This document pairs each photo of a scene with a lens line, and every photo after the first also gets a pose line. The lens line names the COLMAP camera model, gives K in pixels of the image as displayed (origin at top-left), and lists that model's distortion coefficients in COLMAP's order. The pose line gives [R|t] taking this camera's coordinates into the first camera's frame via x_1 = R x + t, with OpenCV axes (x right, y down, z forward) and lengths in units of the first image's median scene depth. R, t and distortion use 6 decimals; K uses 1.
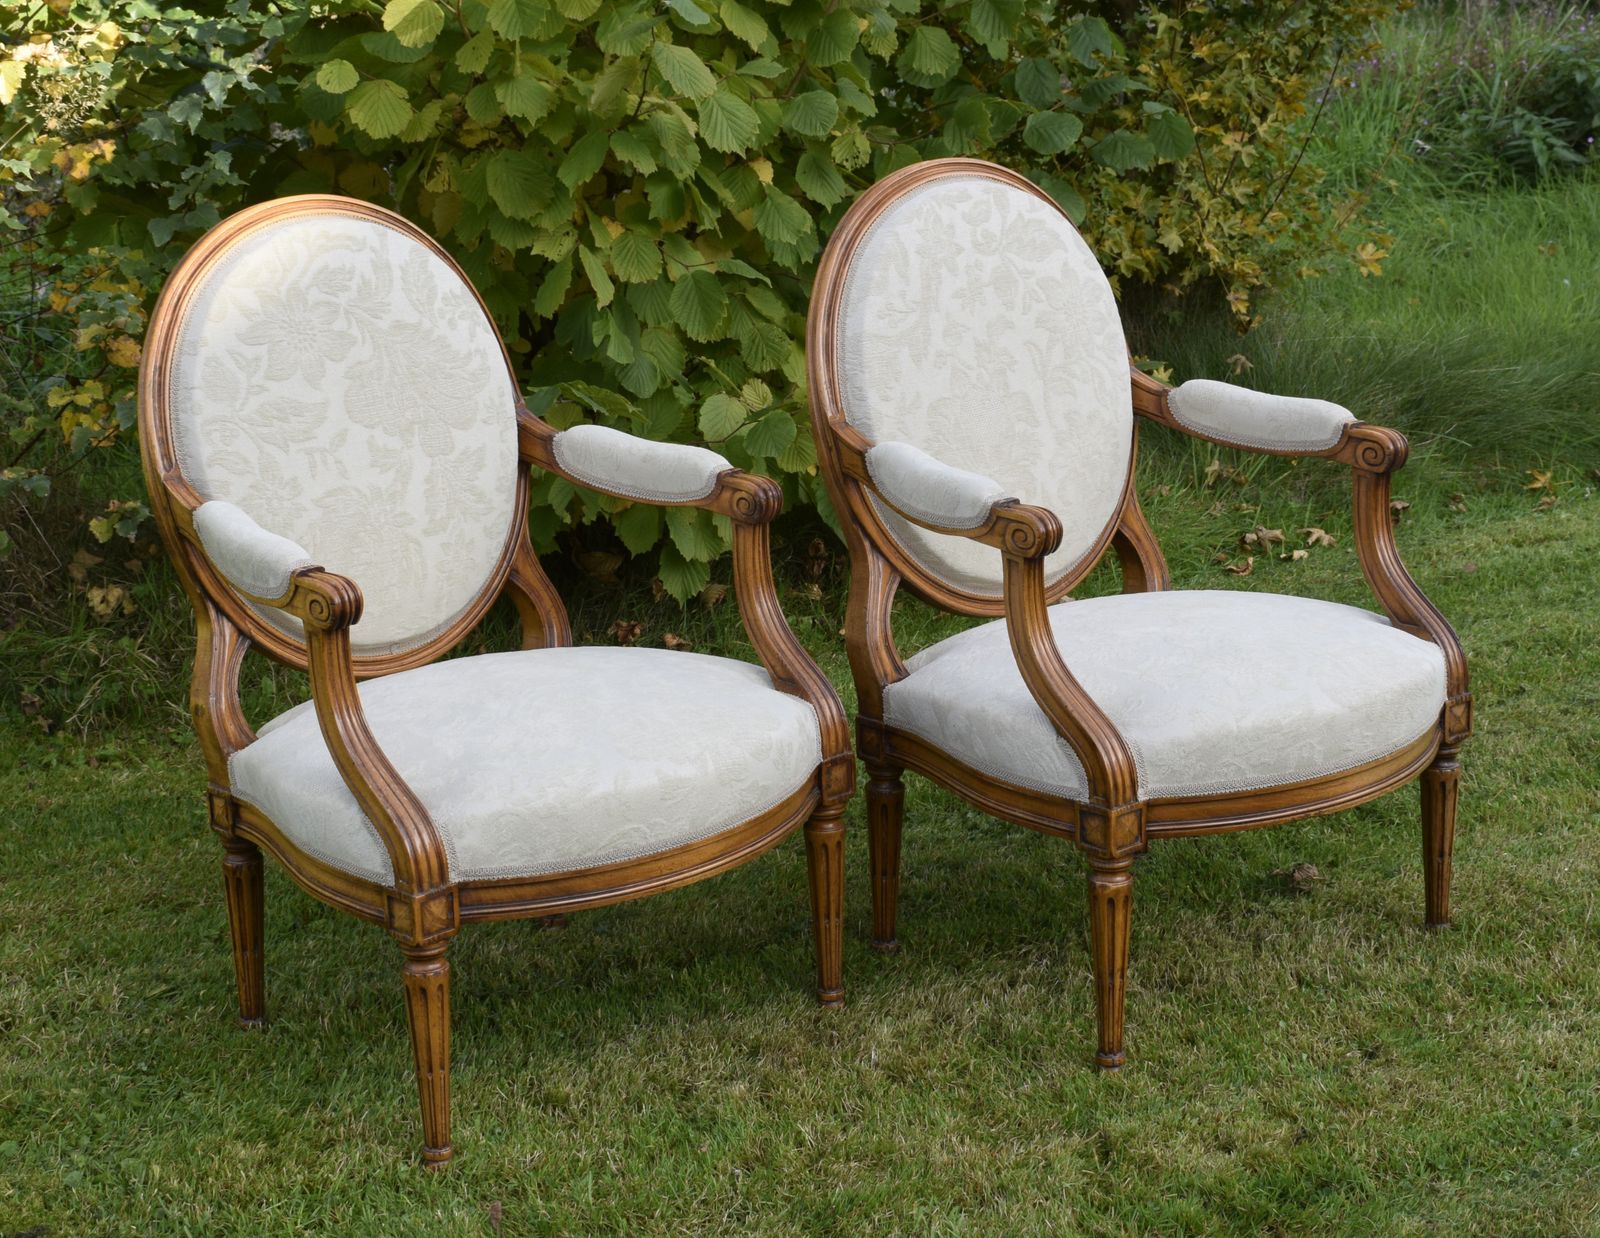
lens RADIAL K [[3074.2, 0, 847.3], [0, 3074.2, 659.9], [0, 0, 1]] dist [0.041133, -0.017839]
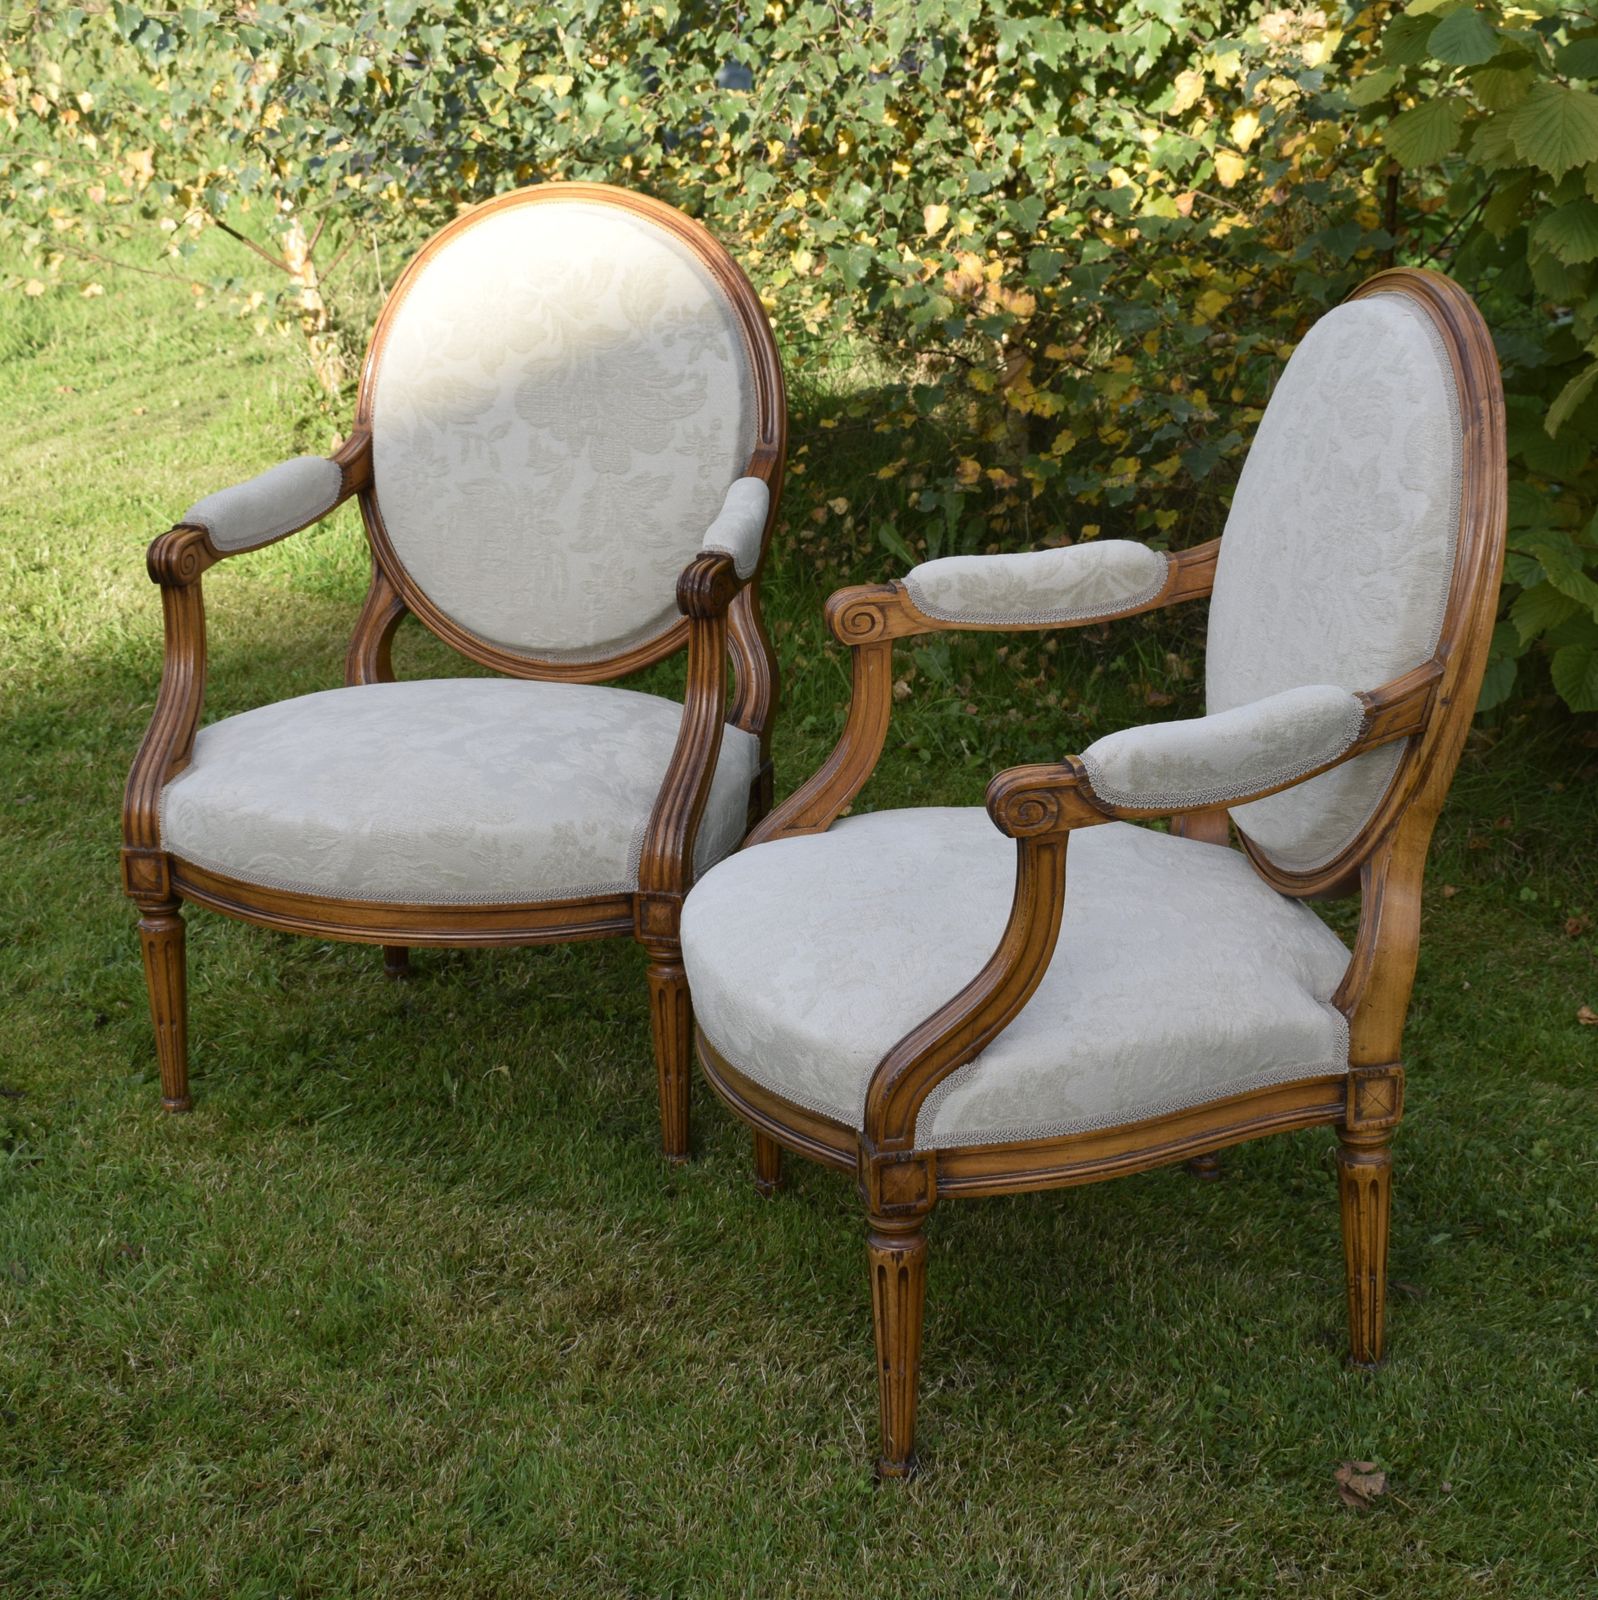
lens RADIAL K [[3352.4, 0, 799.0], [0, 3352.4, 800.0], [0, 0, 1]] dist [0.000636, -0.331410]
pose [[0.460451, 0.282473, -0.841542, 0.818587], [-0.237024, 0.952722, 0.190104, -0.186513], [0.855456, 0.111933, 0.505635, 0.555656]]
